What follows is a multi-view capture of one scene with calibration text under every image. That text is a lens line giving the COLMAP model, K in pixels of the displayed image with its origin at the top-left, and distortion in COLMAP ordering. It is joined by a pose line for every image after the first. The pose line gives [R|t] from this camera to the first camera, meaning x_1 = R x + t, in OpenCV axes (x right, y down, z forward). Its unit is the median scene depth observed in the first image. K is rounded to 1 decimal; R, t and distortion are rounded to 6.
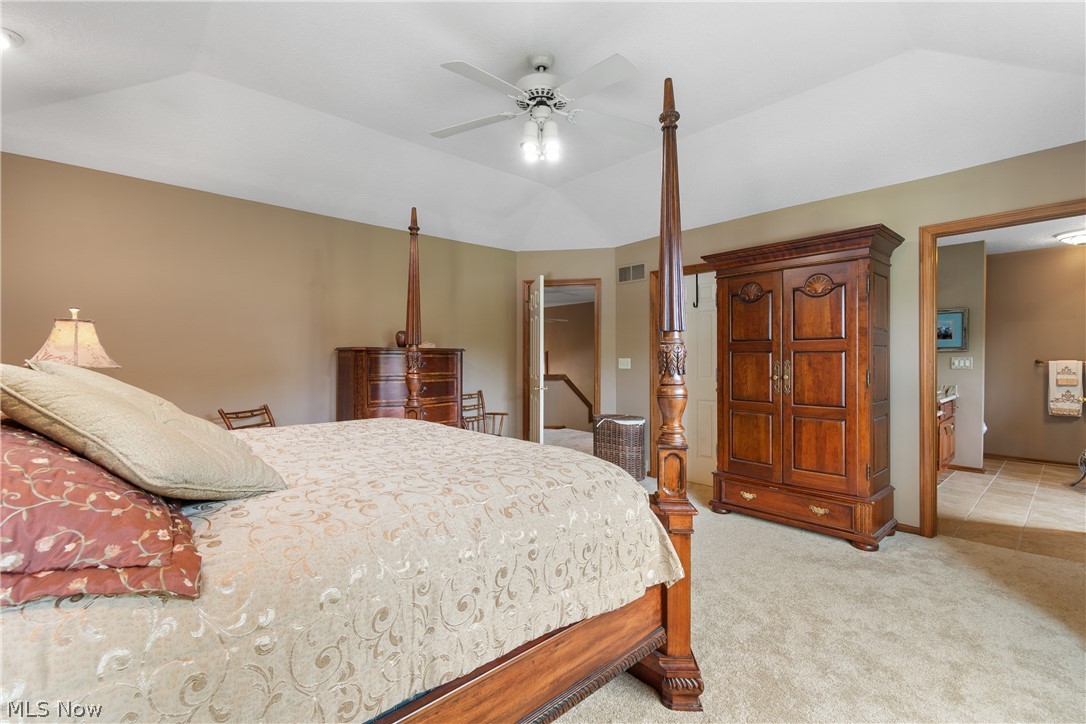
lens RADIAL K [[485.4, 0, 546.2], [0, 485.4, 362.2], [0, 0, 1]] dist [-0.000902, -0.000263]
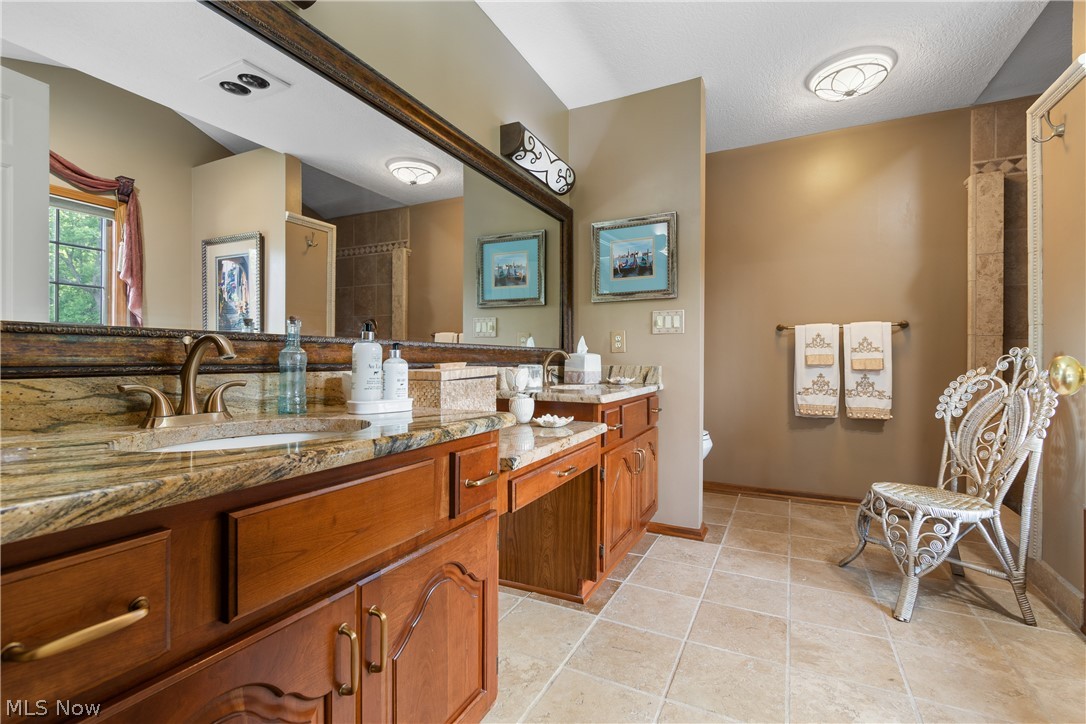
lens RADIAL K [[485.4, 0, 540.6], [0, 485.4, 361.9], [0, 0, 1]] dist [-0.000902, -0.000263]
pose [[0.936808, 0.002225, 0.349838, 0.547375], [0.000846, 0.999962, -0.008624, 0.047881], [-0.349844, 0.008375, 0.936771, 0.563153]]
